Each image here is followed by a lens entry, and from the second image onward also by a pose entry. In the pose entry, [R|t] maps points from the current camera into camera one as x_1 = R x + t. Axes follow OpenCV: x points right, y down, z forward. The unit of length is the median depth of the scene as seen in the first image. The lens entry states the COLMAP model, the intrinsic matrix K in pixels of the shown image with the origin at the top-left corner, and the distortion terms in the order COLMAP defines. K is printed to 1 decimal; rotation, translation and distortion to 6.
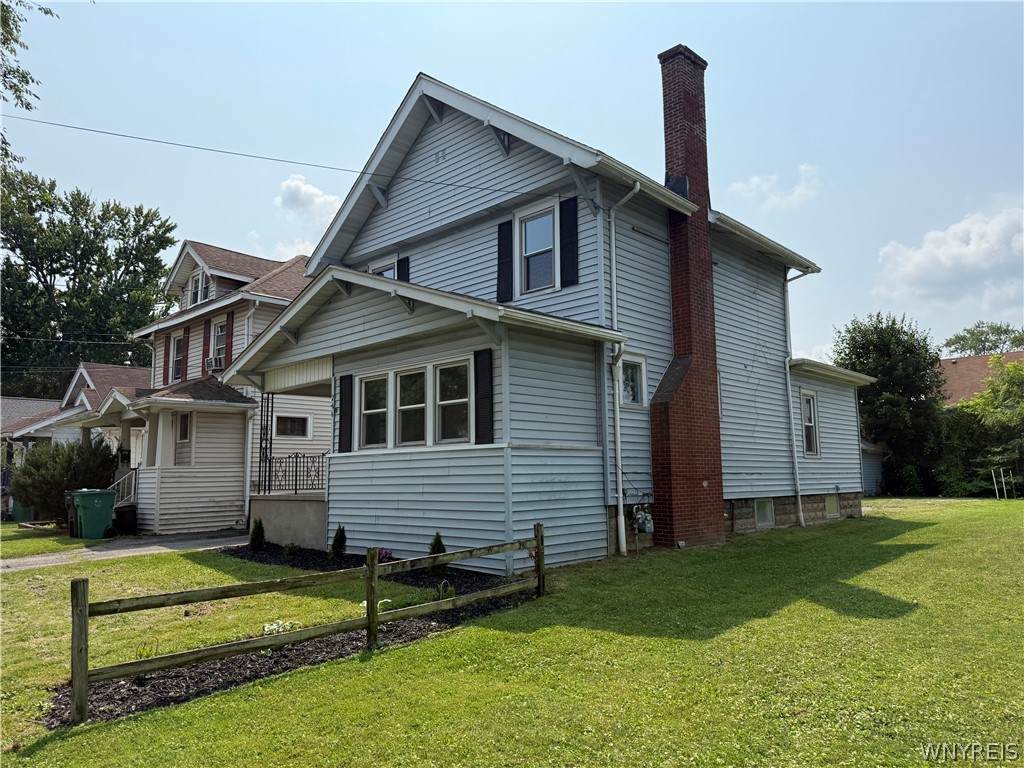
lens RADIAL K [[723.6, 0, 512.0], [0, 723.6, 384.0], [0, 0, 1]] dist [0.049279, -0.002045]
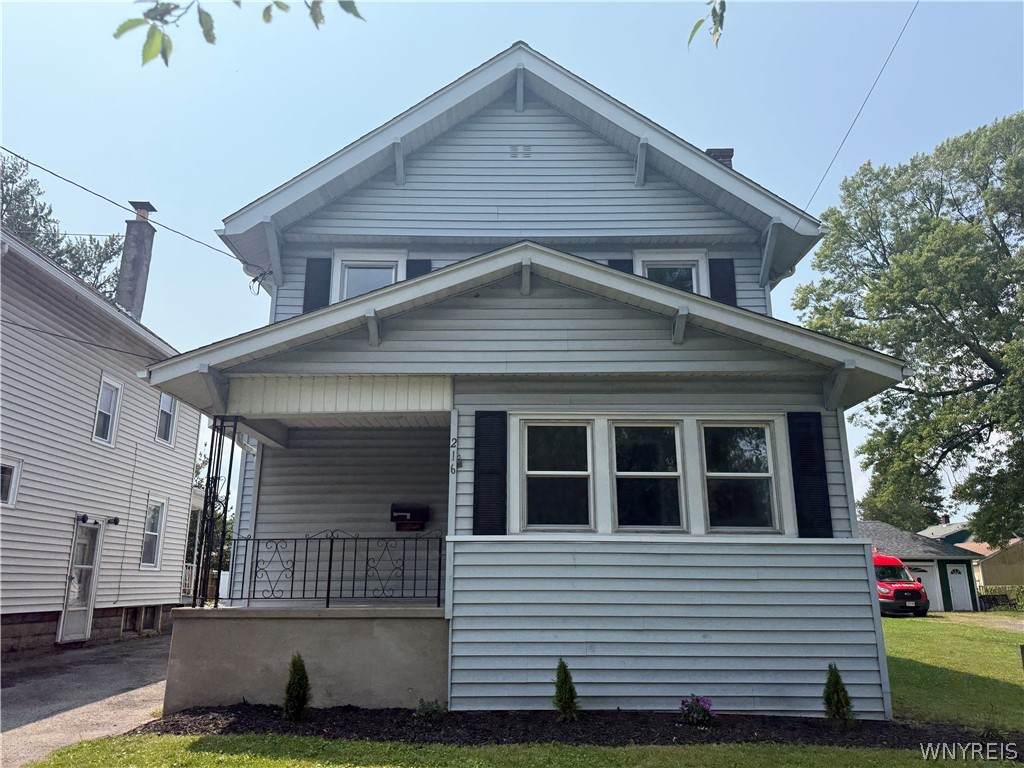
lens RADIAL K [[723.6, 0, 512.0], [0, 723.6, 384.0], [0, 0, 1]] dist [0.049279, -0.002045]
pose [[0.723220, 0.199313, 0.661232, -0.669545], [-0.101179, 0.977697, -0.184040, 0.083093], [-0.683166, 0.066198, 0.727256, 0.549550]]
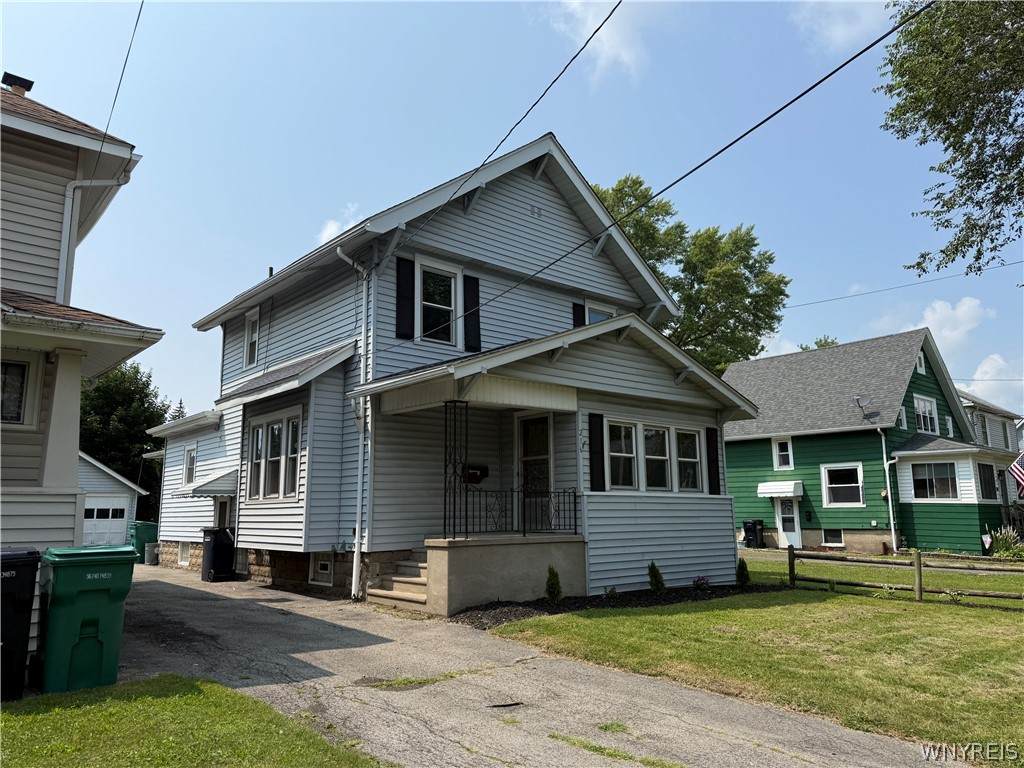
lens RADIAL K [[723.6, 0, 512.0], [0, 723.6, 384.0], [0, 0, 1]] dist [0.049279, -0.002045]
pose [[0.105613, 0.192595, 0.975578, -1.283445], [-0.122483, 0.976114, -0.179442, 0.148350], [-0.986835, -0.100541, 0.126680, 1.038822]]
